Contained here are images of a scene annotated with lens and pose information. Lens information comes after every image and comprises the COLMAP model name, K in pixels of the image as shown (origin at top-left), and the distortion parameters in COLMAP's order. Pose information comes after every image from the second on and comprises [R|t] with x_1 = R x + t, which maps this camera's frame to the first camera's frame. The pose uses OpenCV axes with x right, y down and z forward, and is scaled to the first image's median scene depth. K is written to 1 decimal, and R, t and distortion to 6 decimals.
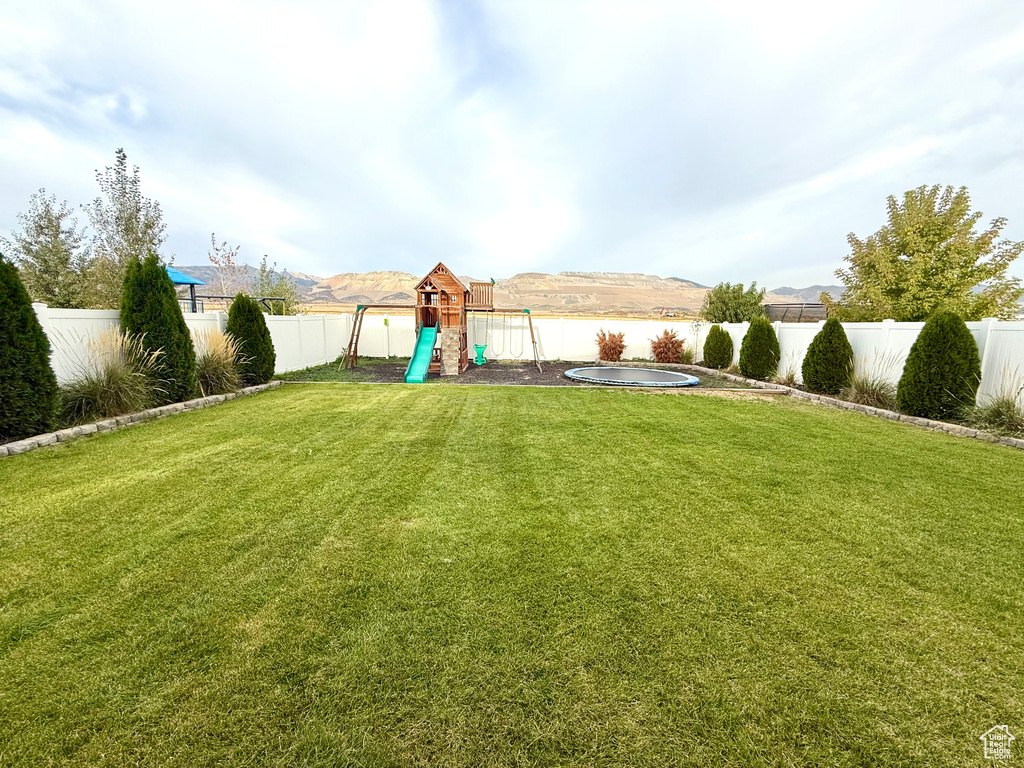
lens RADIAL K [[407.5, 0, 512.0], [0, 407.5, 383.3], [0, 0, 1]] dist [-0.000854, 0.001001]
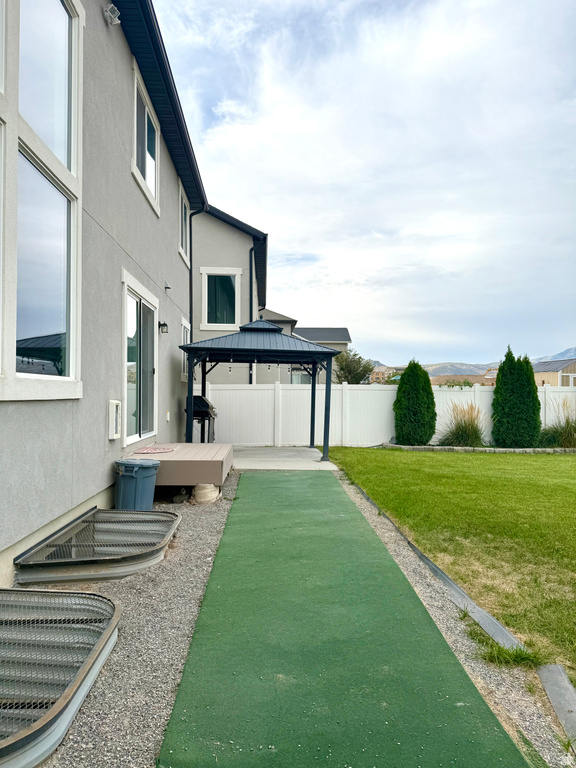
lens RADIAL K [[533.0, 0, 287.8], [0, 533.0, 389.9], [0, 0, 1]] dist [-0.001628, -0.003254]
pose [[0.031837, -0.017637, -0.999337, 0.606589], [-0.151413, 0.988220, -0.022265, 0.033463], [0.987958, 0.152021, 0.028791, -0.124641]]
